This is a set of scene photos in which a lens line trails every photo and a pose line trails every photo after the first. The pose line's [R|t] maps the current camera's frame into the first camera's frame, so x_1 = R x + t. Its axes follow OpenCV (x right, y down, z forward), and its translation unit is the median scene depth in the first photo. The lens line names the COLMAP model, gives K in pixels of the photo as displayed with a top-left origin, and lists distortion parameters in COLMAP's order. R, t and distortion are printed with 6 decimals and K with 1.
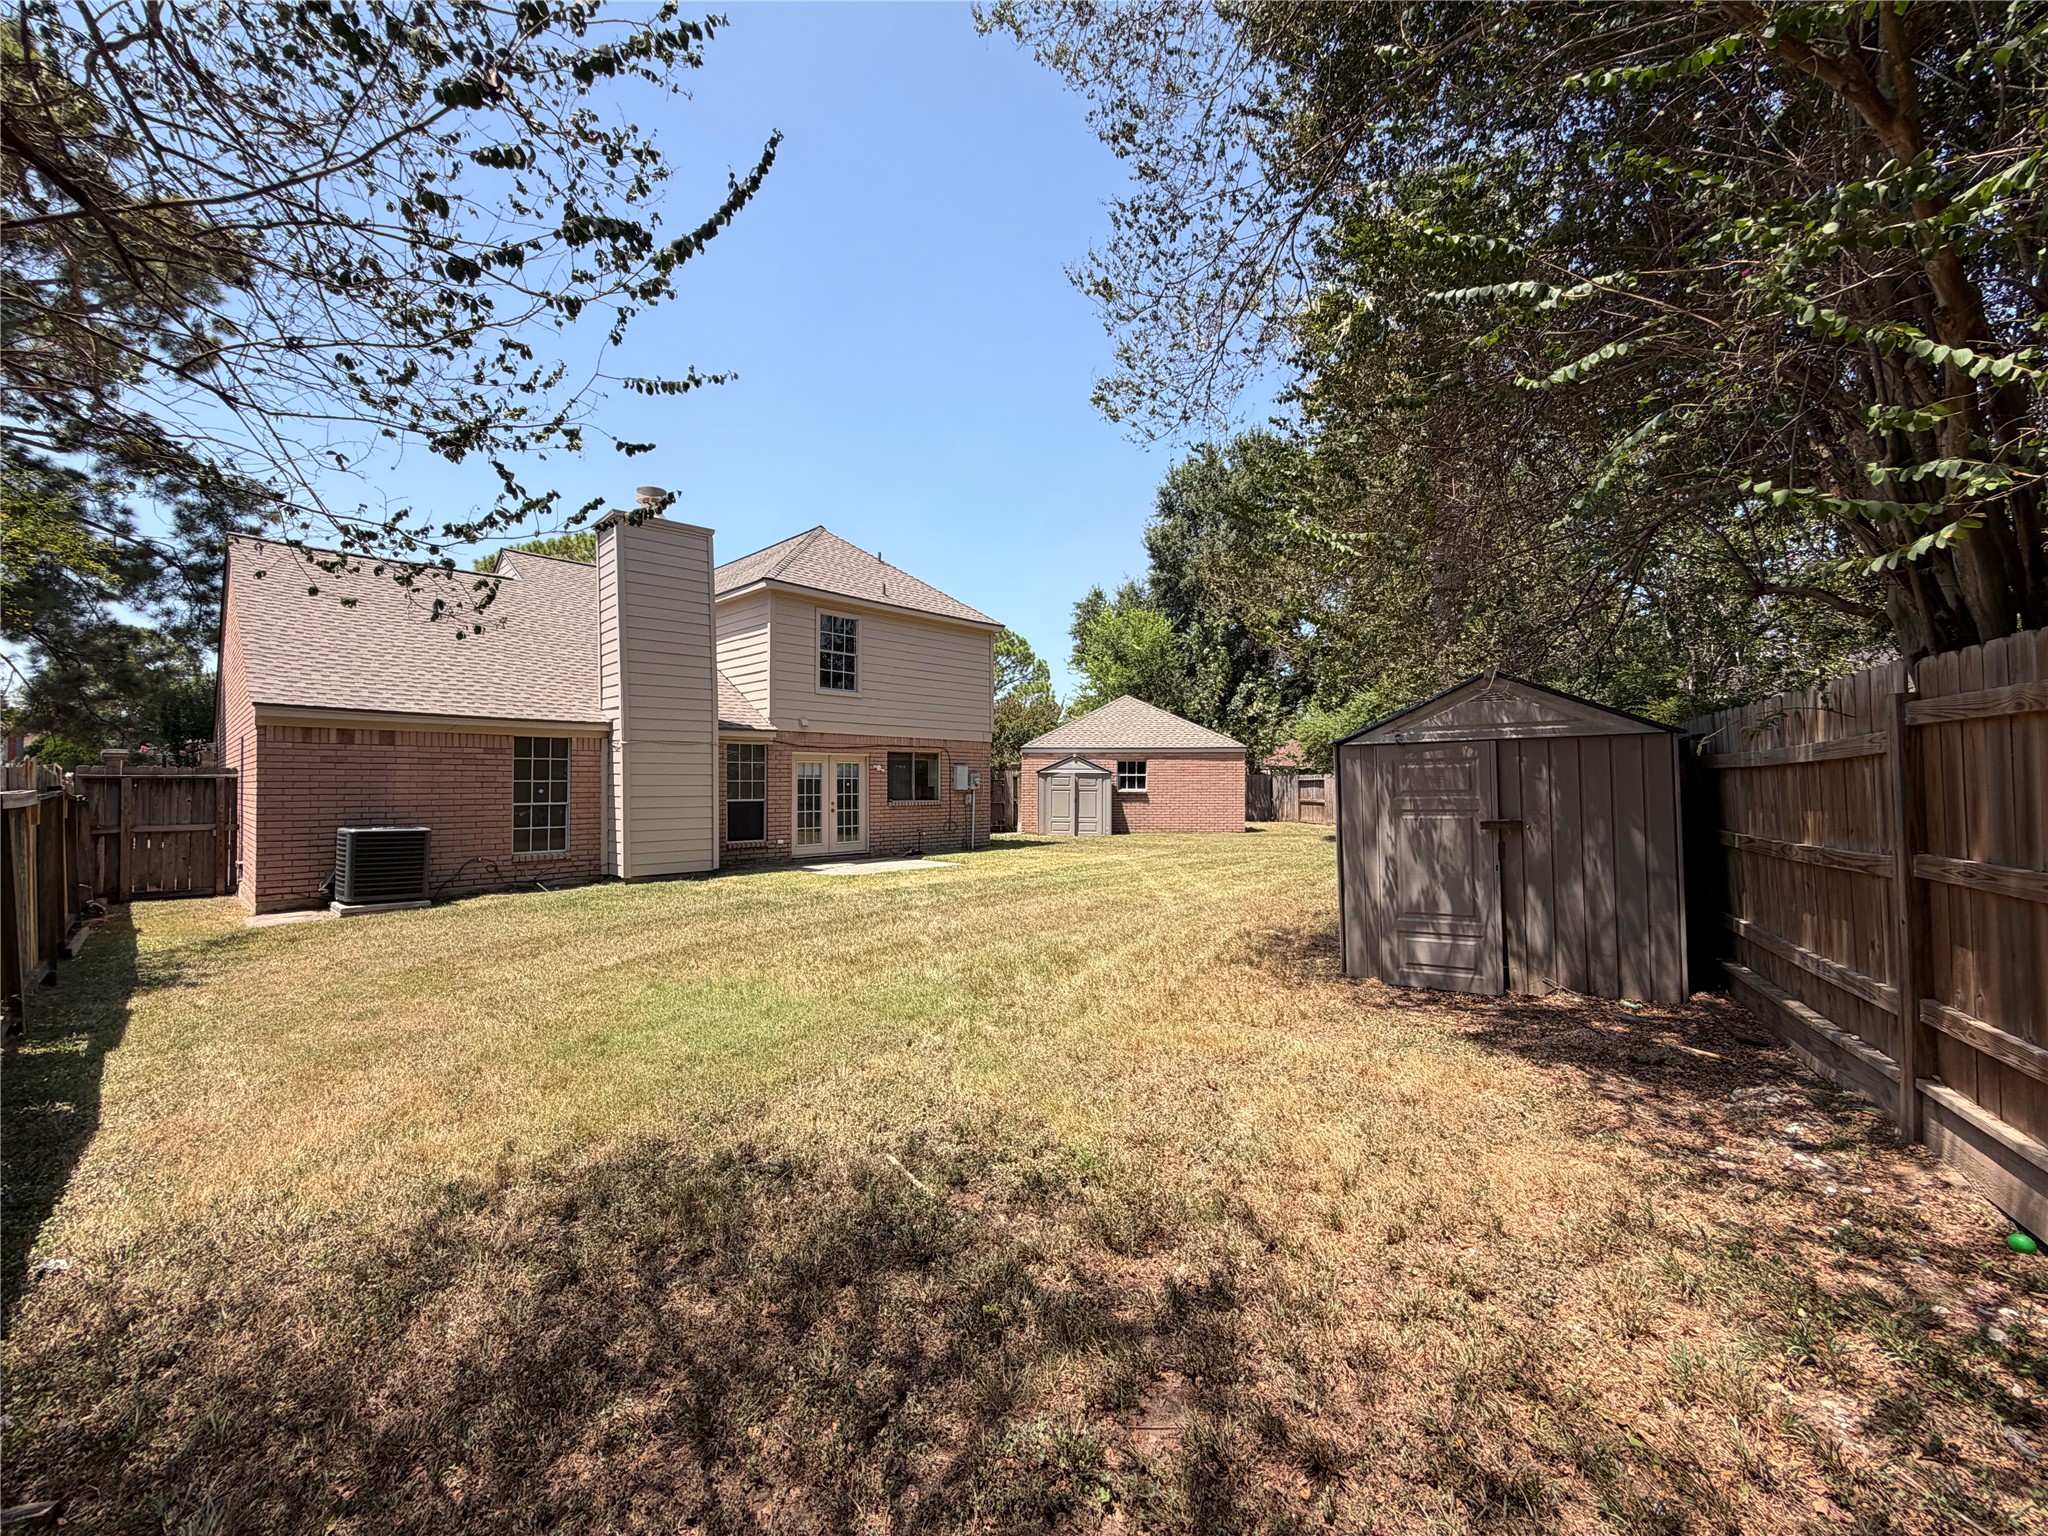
lens RADIAL K [[826.2, 0, 1022.3], [0, 826.2, 773.6], [0, 0, 1]] dist [0.007857, 0.000004]
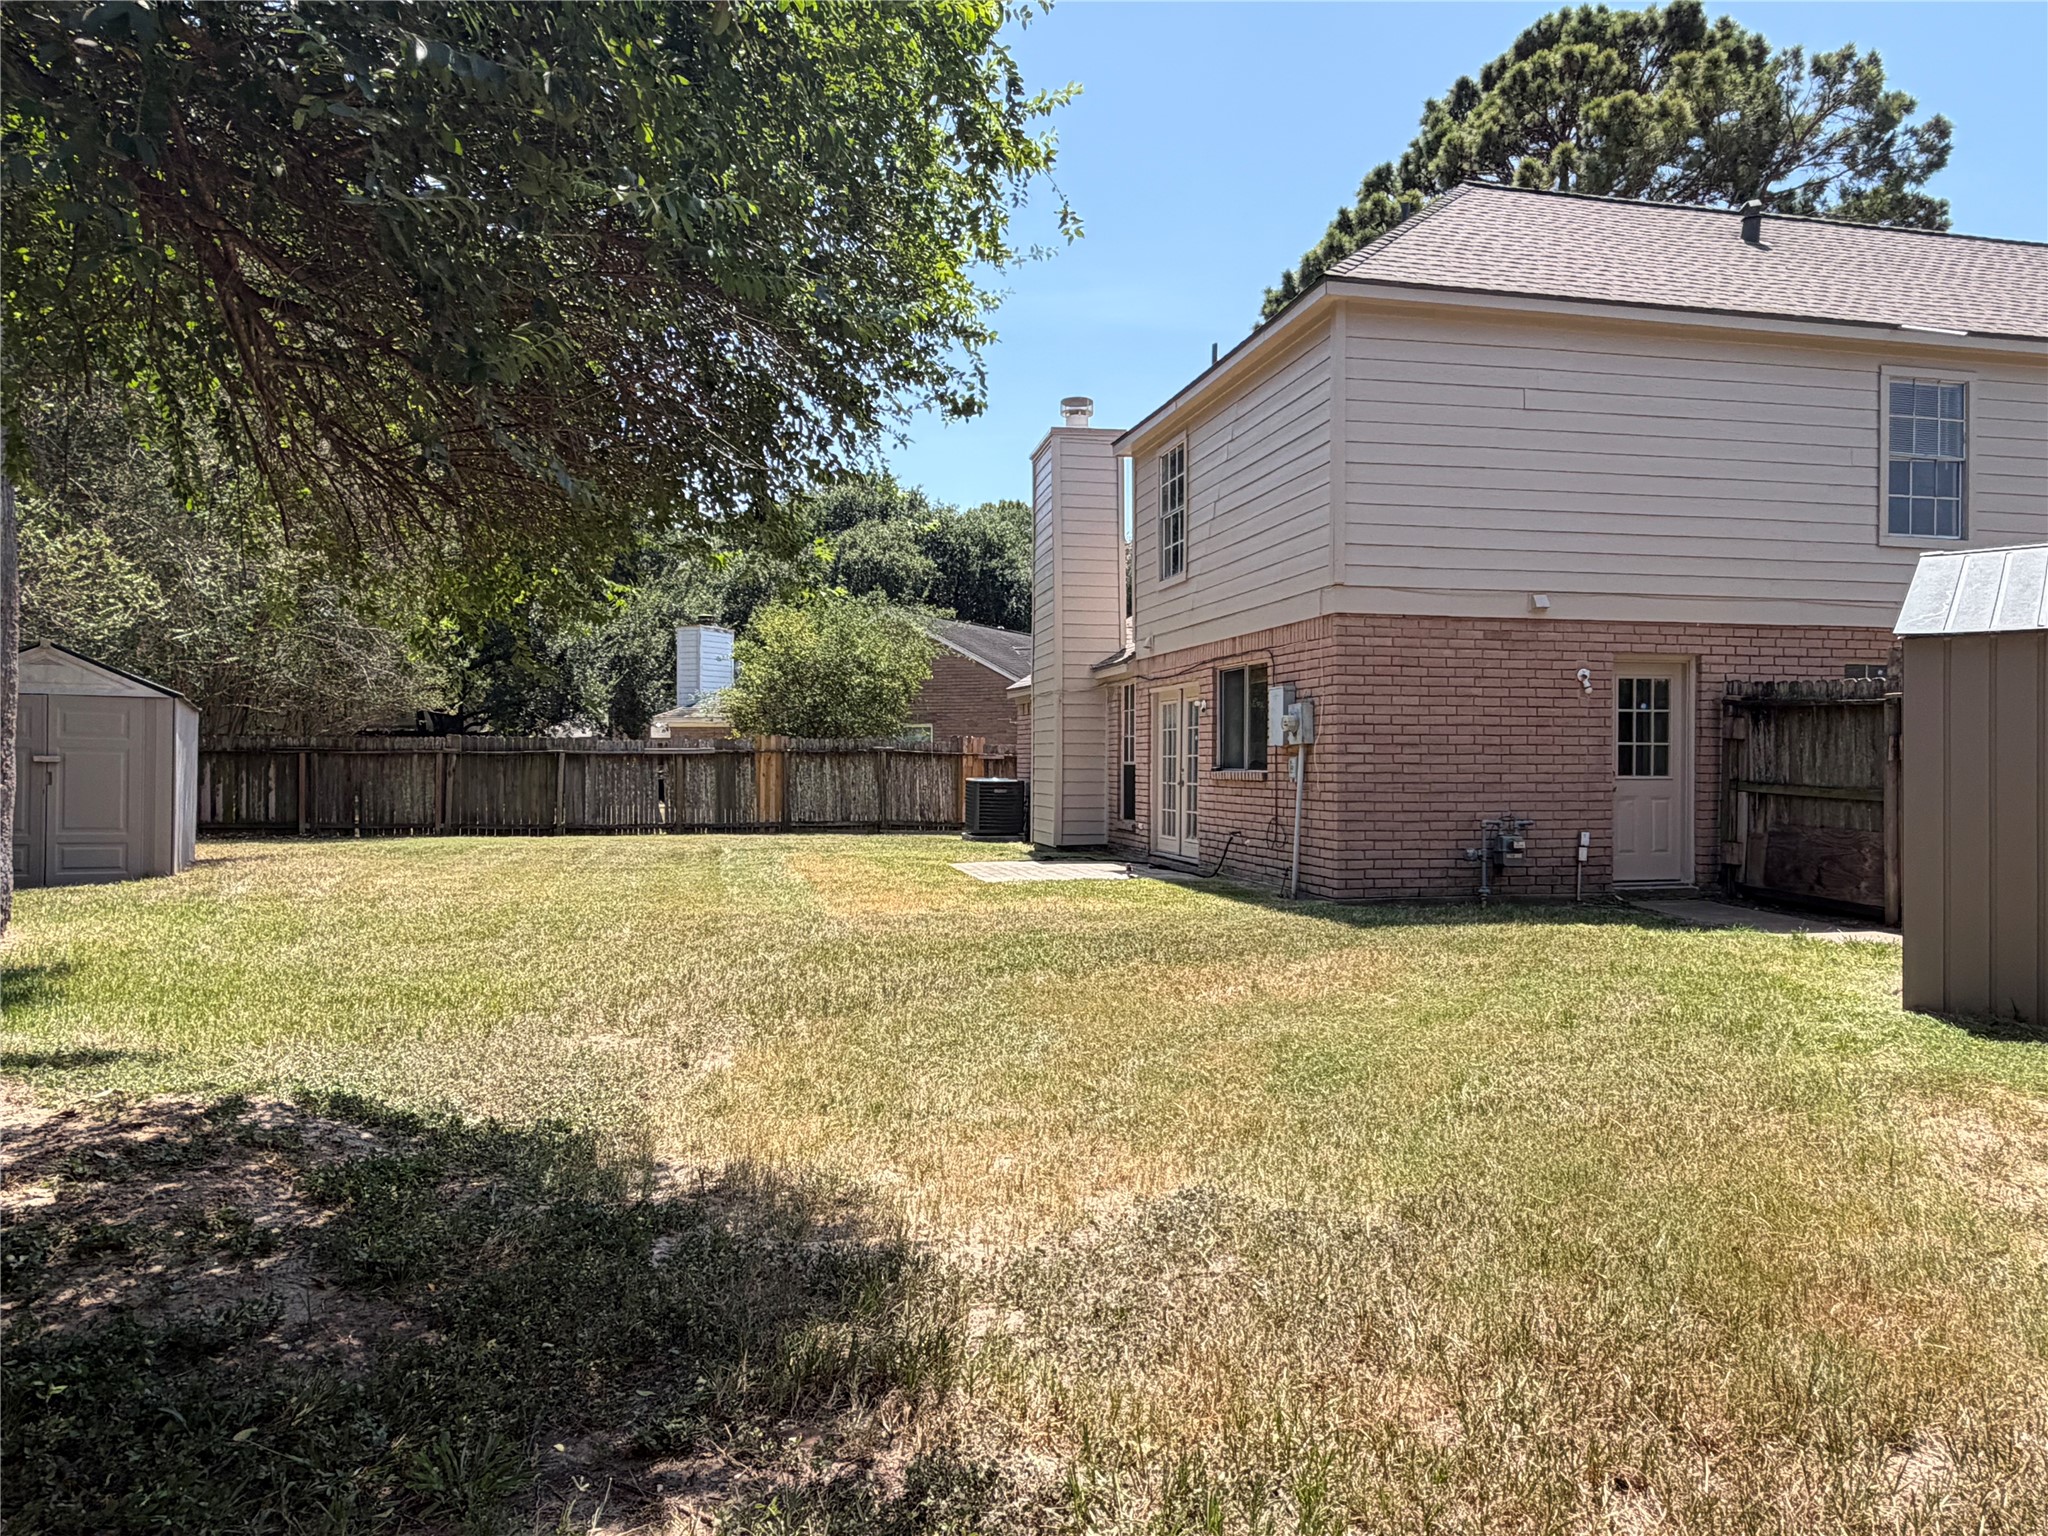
lens RADIAL K [[1358.7, 0, 1029.3], [0, 1358.7, 766.8], [0, 0, 1]] dist [0.005602, -0.005847]
pose [[-0.579436, 0.011238, -0.814940, 0.611464], [0.022419, 0.999746, -0.002153, 0.032465], [0.814709, -0.019518, -0.579541, 1.460907]]
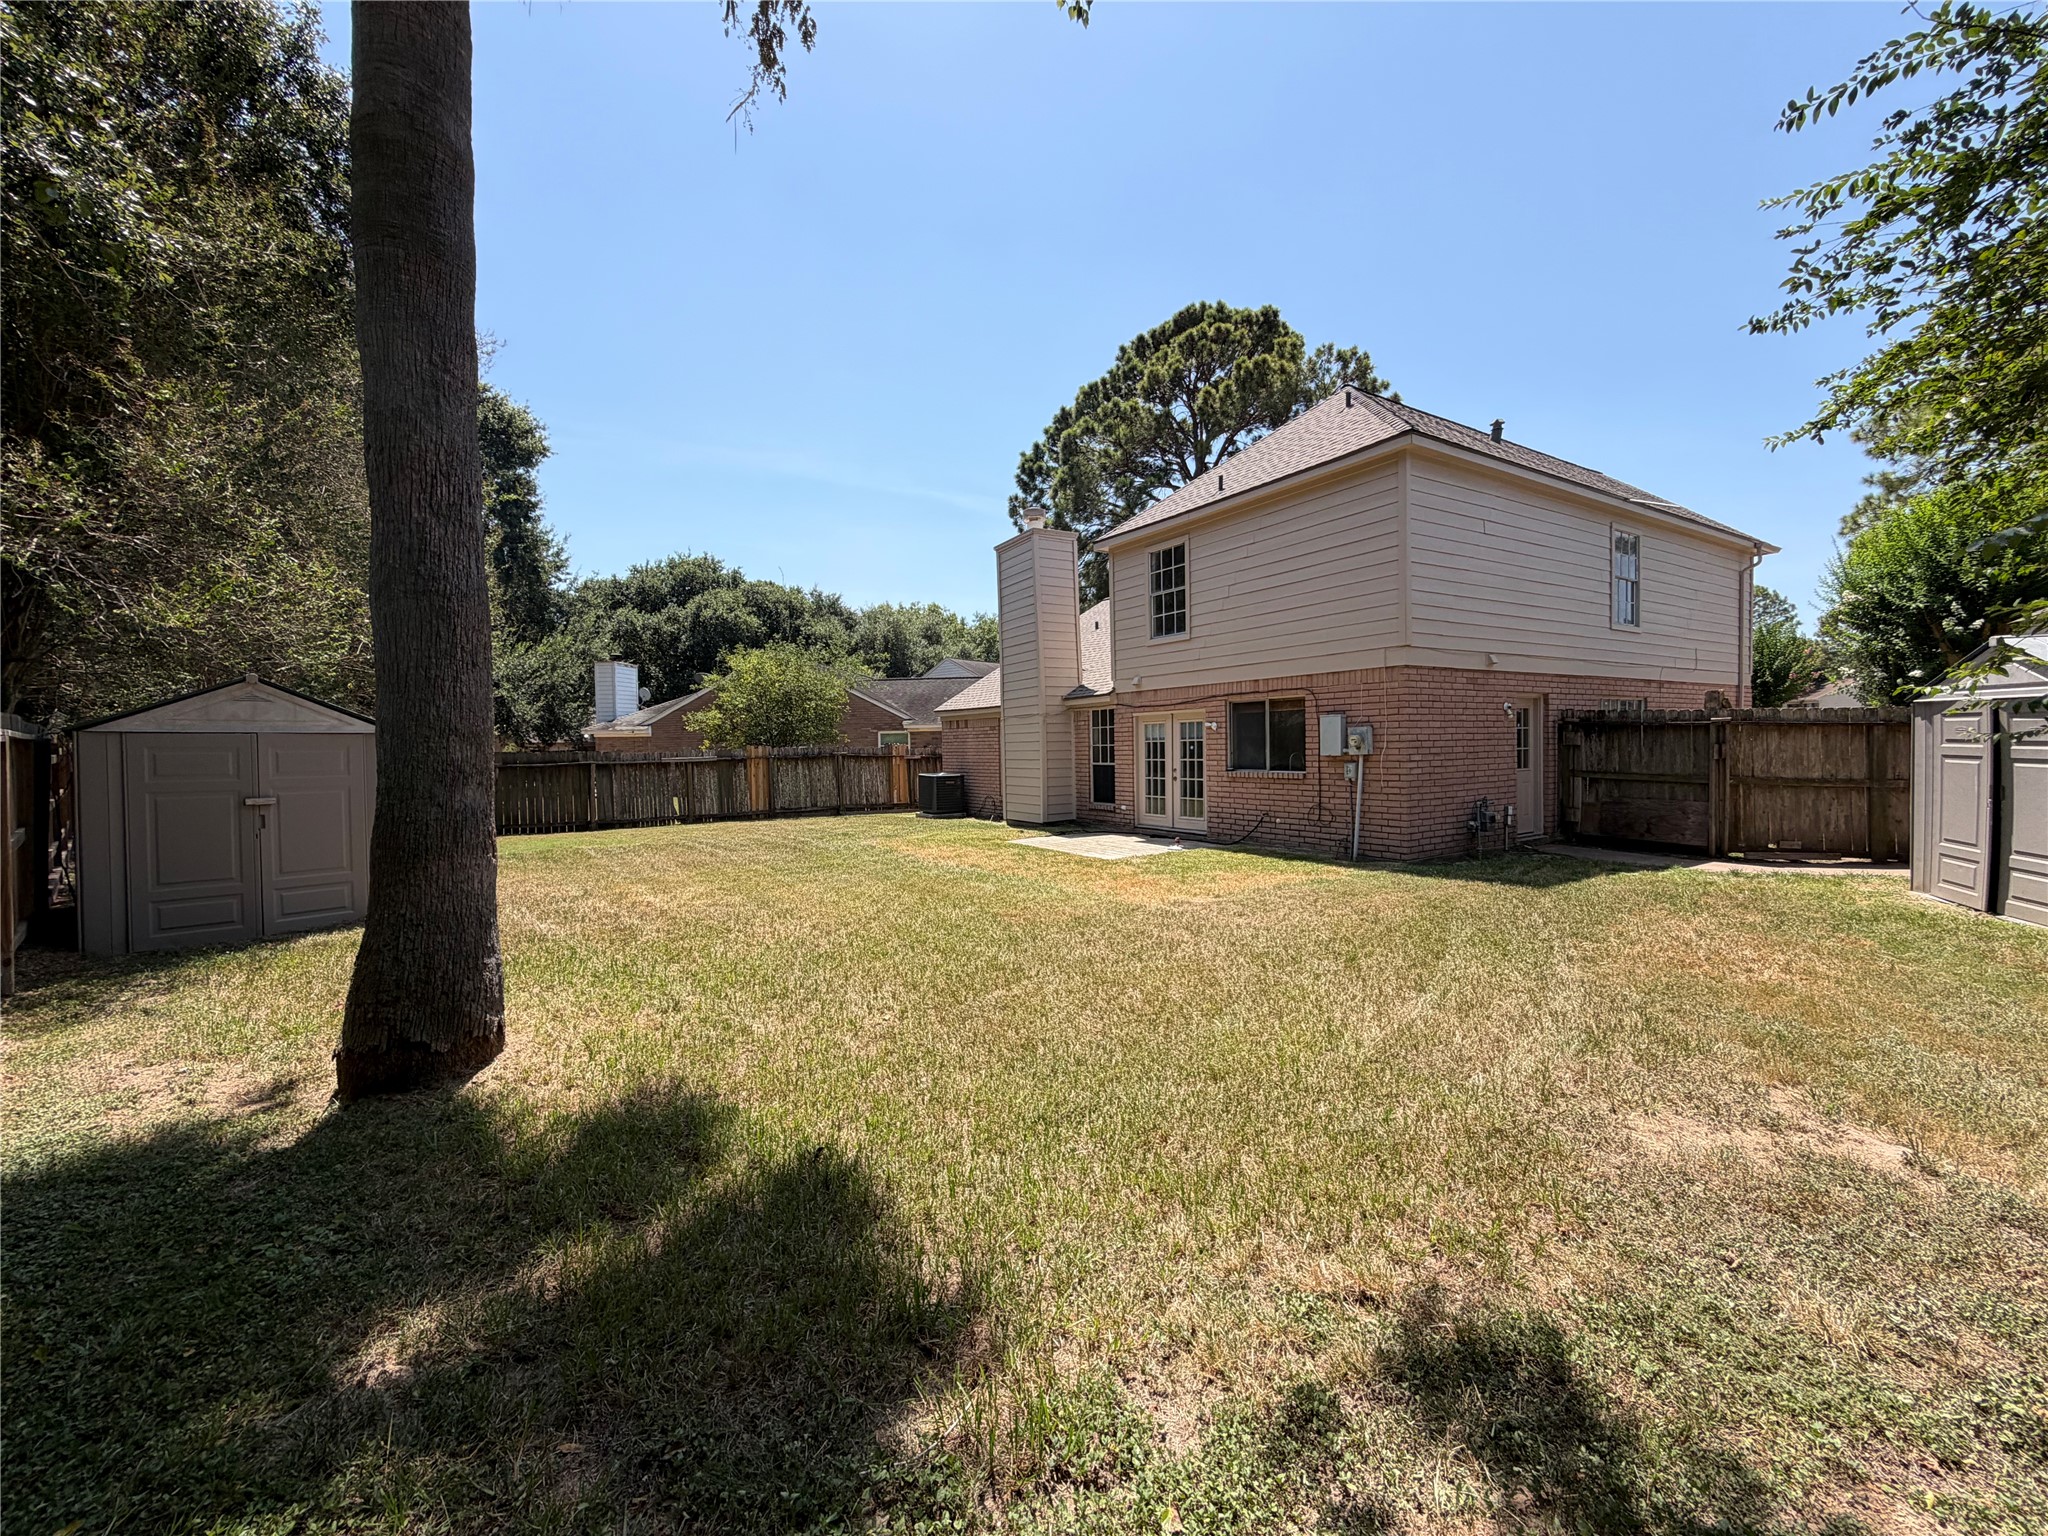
lens RADIAL K [[826.2, 0, 1023.3], [0, 826.2, 748.5], [0, 0, 1]] dist [0.007857, 0.000004]
pose [[-0.267624, 0.019792, -0.963320, 0.624721], [0.044569, 0.998973, 0.008142, -0.000306], [0.962492, -0.040755, -0.268232, 1.068070]]
